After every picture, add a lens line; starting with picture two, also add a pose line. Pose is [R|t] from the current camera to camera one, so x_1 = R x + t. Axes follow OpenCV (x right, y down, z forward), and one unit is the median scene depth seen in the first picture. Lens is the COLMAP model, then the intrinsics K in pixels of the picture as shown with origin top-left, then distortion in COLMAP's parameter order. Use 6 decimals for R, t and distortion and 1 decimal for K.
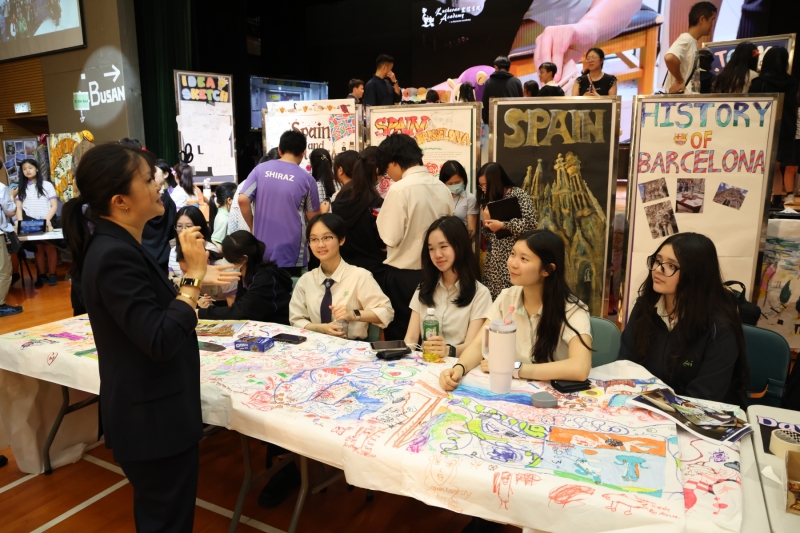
lens RADIAL K [[547.4, 0, 409.2], [0, 547.4, 266.1], [0, 0, 1]] dist [-0.082906, 0.053237]
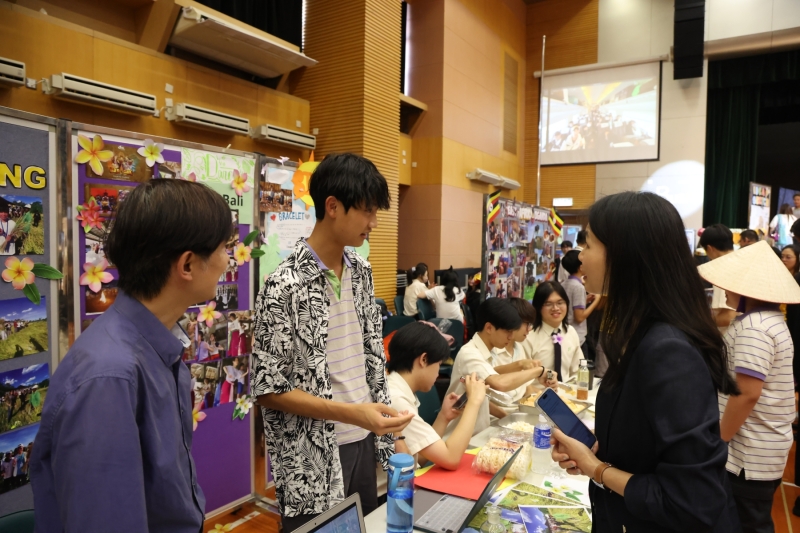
lens RADIAL K [[547.4, 0, 409.2], [0, 547.4, 266.1], [0, 0, 1]] dist [-0.082906, 0.053237]
pose [[0.992691, 0.044182, -0.112301, -1.057538], [-0.061401, 0.986031, -0.154835, 0.079132], [0.103892, 0.160598, 0.981537, -0.297964]]
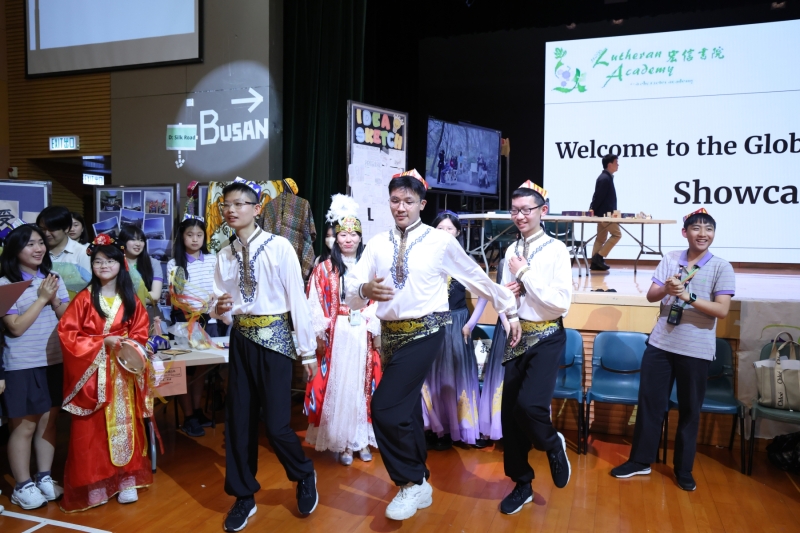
lens RADIAL K [[634.7, 0, 397.3], [0, 634.7, 255.9], [0, 0, 1]] dist [-0.006101, 0.013614]
pose [[0.993317, 0.019498, 0.113757, -0.448505], [-0.001620, 0.987886, -0.155176, -0.036031], [-0.115405, 0.153955, 0.981315, 0.203817]]
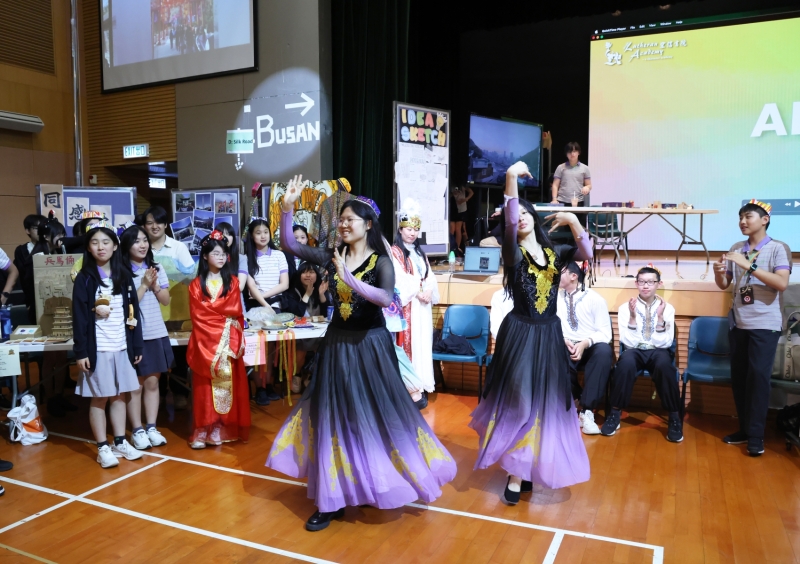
lens RADIAL K [[655.0, 0, 371.7], [0, 655.0, 307.2], [0, 0, 1]] dist [-0.072919, 0.003261]
pose [[0.999939, 0.003773, 0.010379, -0.460023], [-0.003026, 0.997469, -0.071039, -0.018405], [-0.010621, 0.071003, 0.997420, 0.121863]]
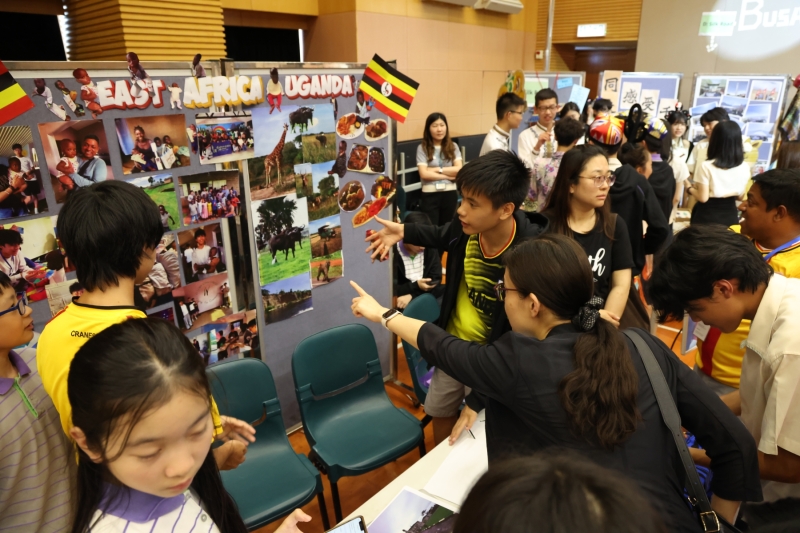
lens RADIAL K [[547.4, 0, 409.2], [0, 547.4, 266.1], [0, 0, 1]] dist [-0.082906, 0.053237]
pose [[0.960482, 0.103656, -0.258322, -0.845416], [-0.066537, 0.986668, 0.148521, -0.044932], [0.270274, -0.125464, 0.954574, 0.087715]]
